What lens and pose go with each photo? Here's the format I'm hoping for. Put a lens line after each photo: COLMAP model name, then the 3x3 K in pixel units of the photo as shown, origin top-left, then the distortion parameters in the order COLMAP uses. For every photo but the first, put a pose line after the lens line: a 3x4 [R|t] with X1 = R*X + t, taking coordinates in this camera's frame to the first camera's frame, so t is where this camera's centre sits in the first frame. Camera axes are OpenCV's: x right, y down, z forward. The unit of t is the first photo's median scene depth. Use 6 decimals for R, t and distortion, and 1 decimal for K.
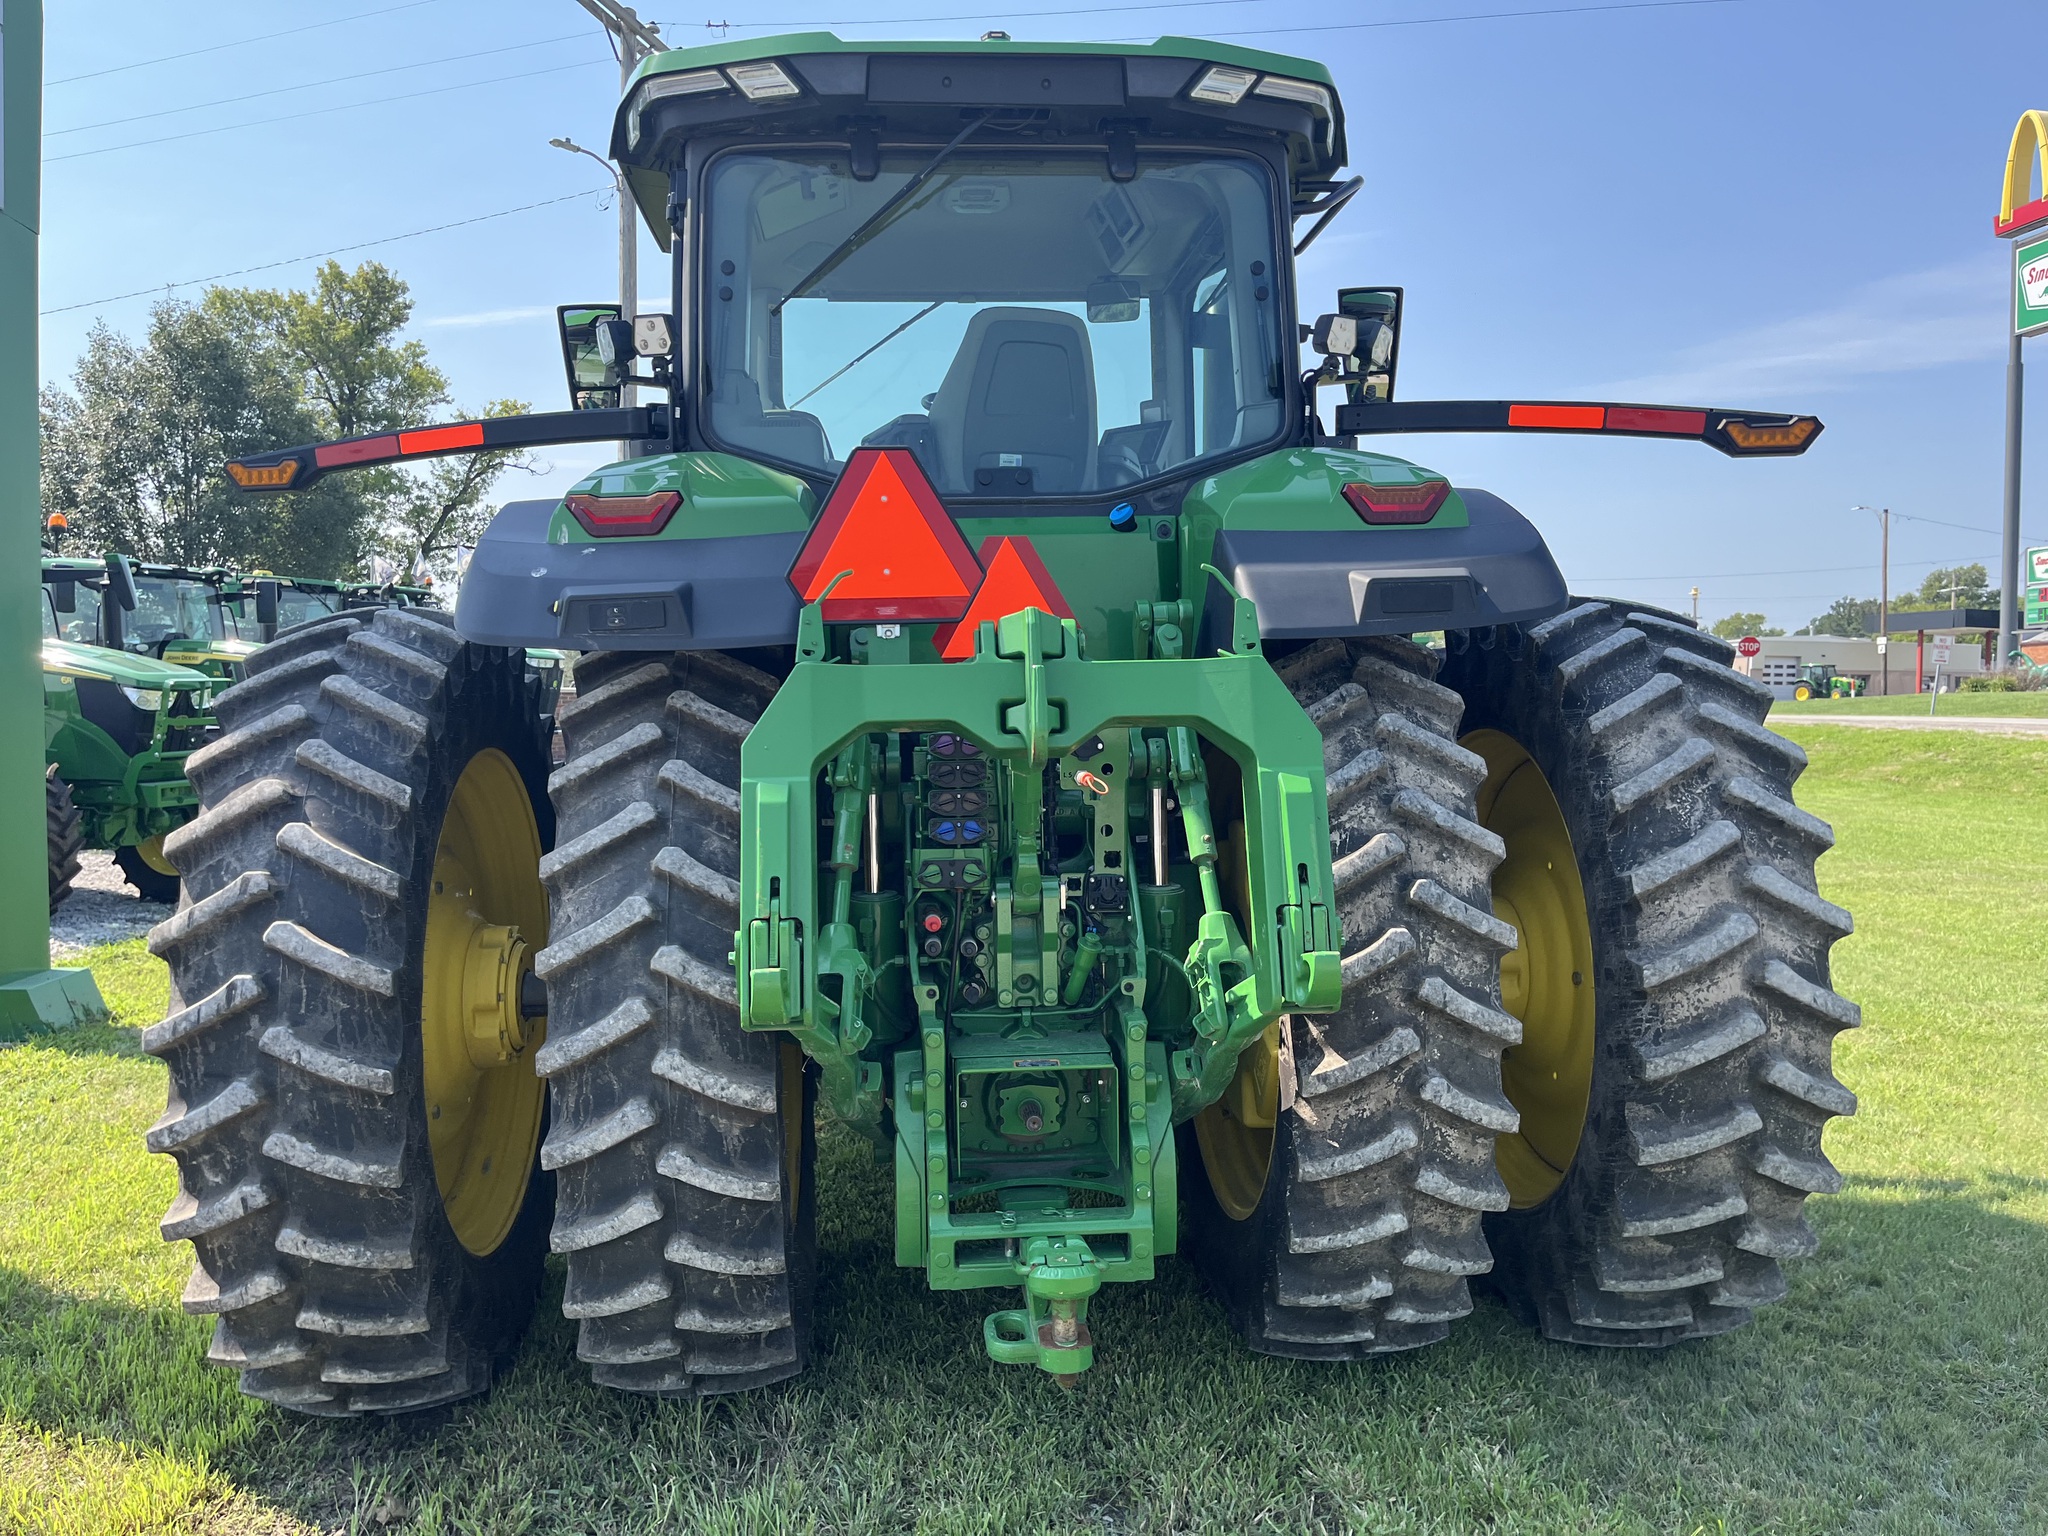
lens RADIAL K [[1547.3, 0, 1027.0], [0, 1547.3, 768.6], [0, 0, 1]] dist [0.069943, -0.090944]
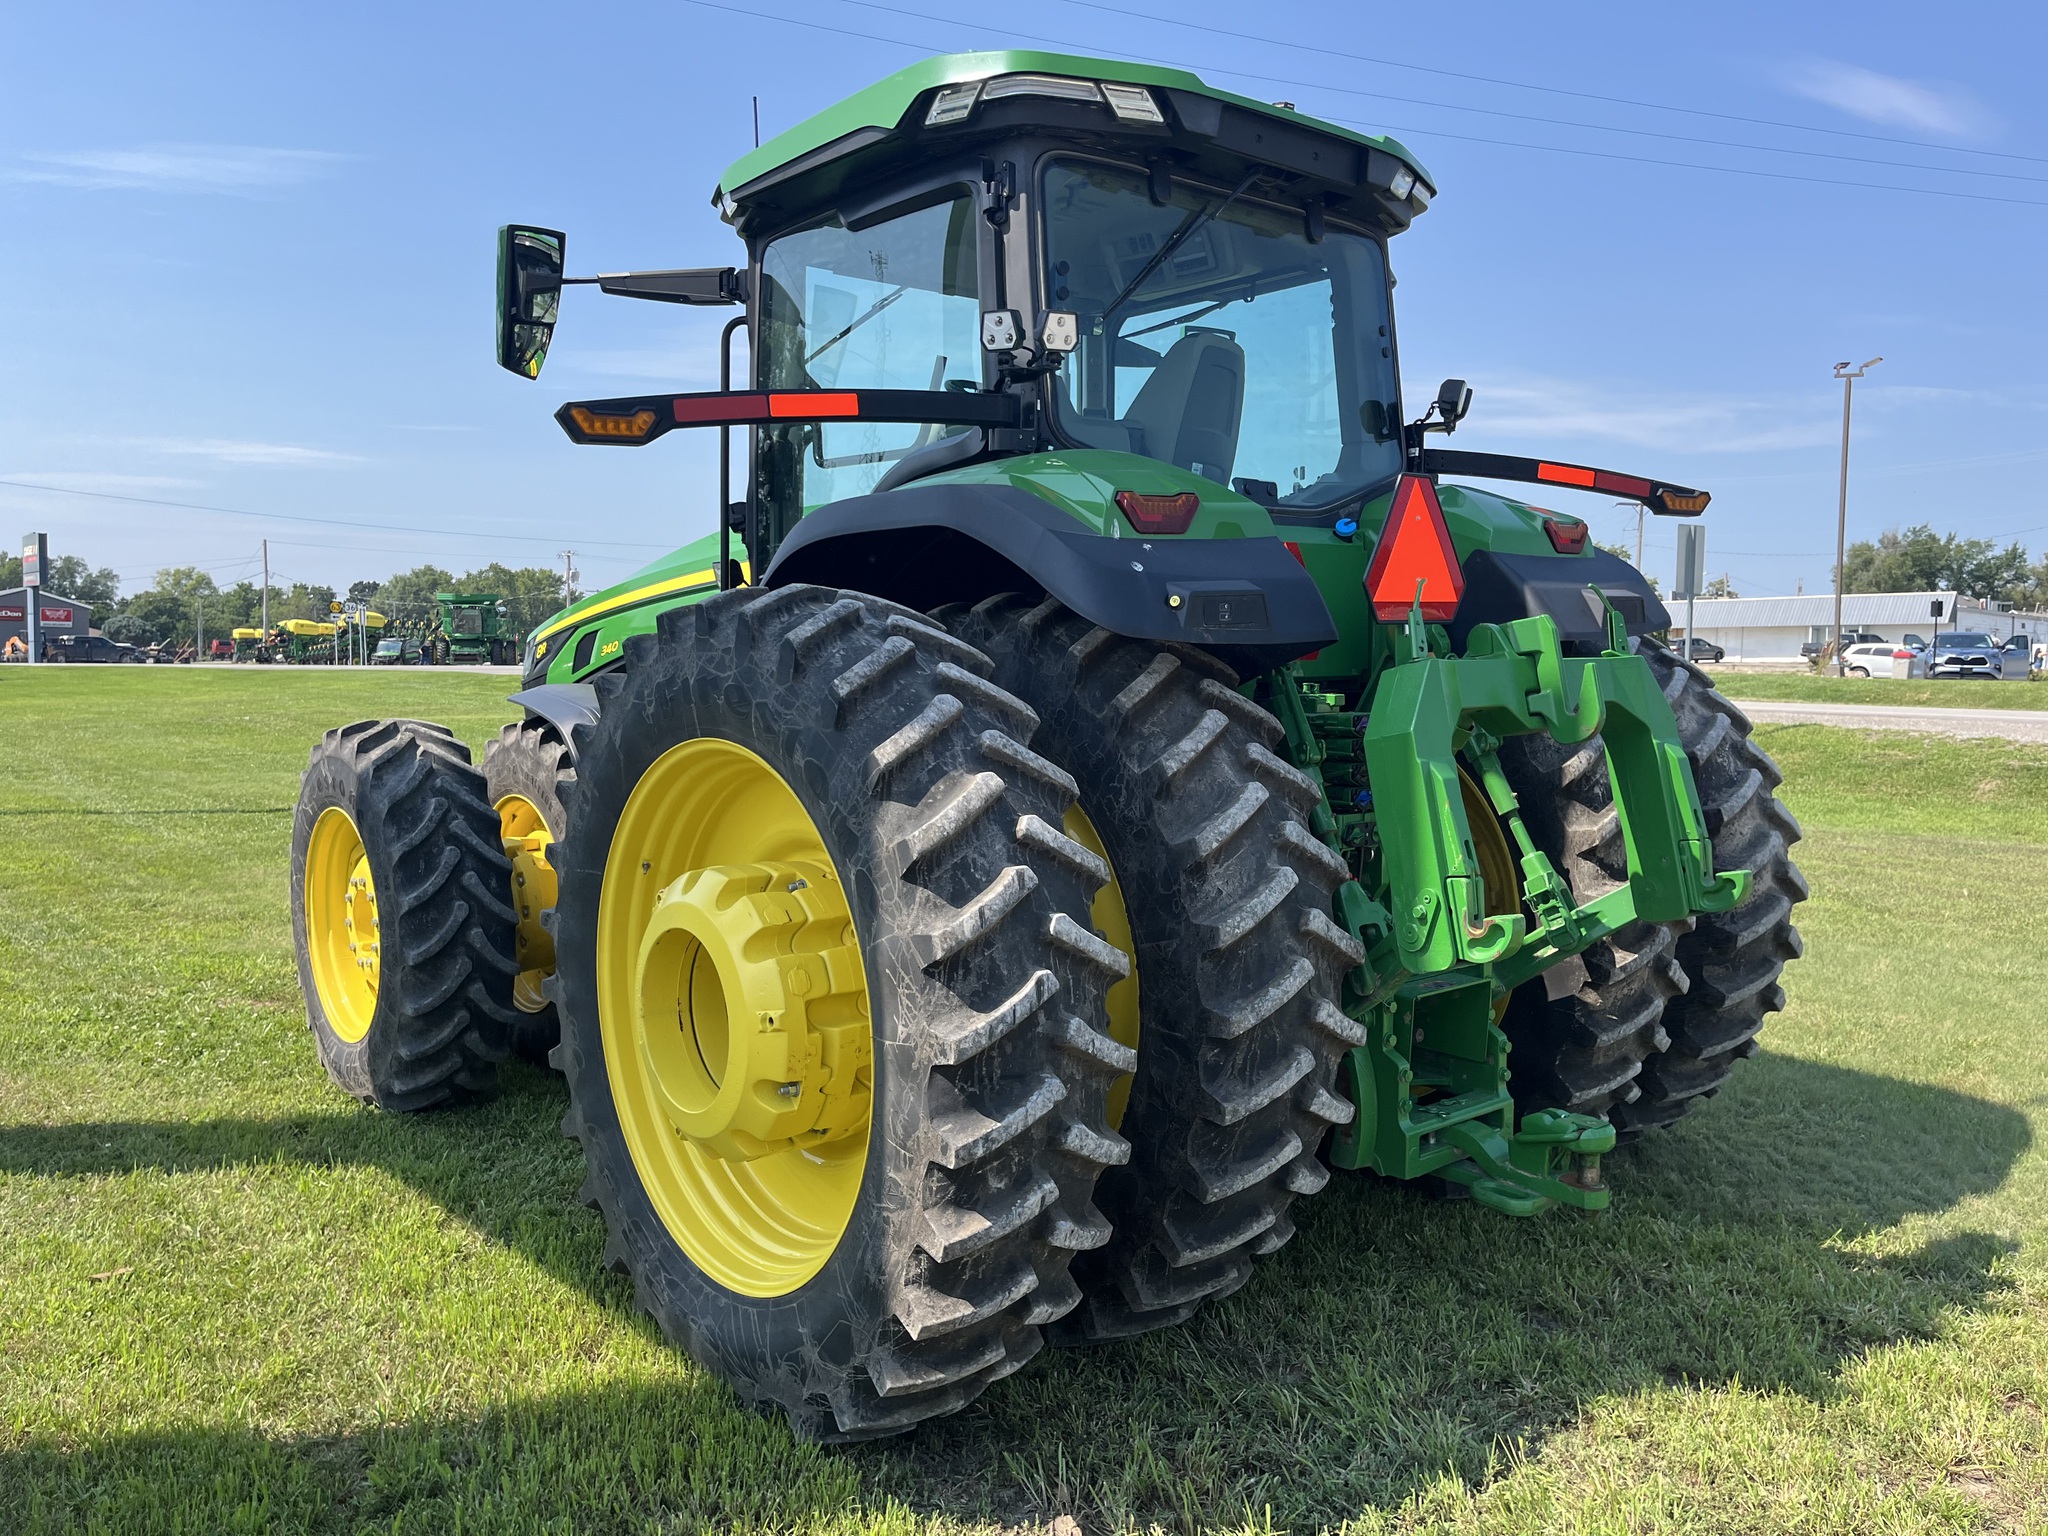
lens RADIAL K [[1547.3, 0, 1024.1], [0, 1547.3, 764.2], [0, 0, 1]] dist [0.069943, -0.090944]
pose [[0.816769, -0.028915, 0.576239, -1.004503], [0.017003, 0.999516, 0.026054, -0.022322], [-0.576714, -0.011482, 0.816866, 0.197784]]
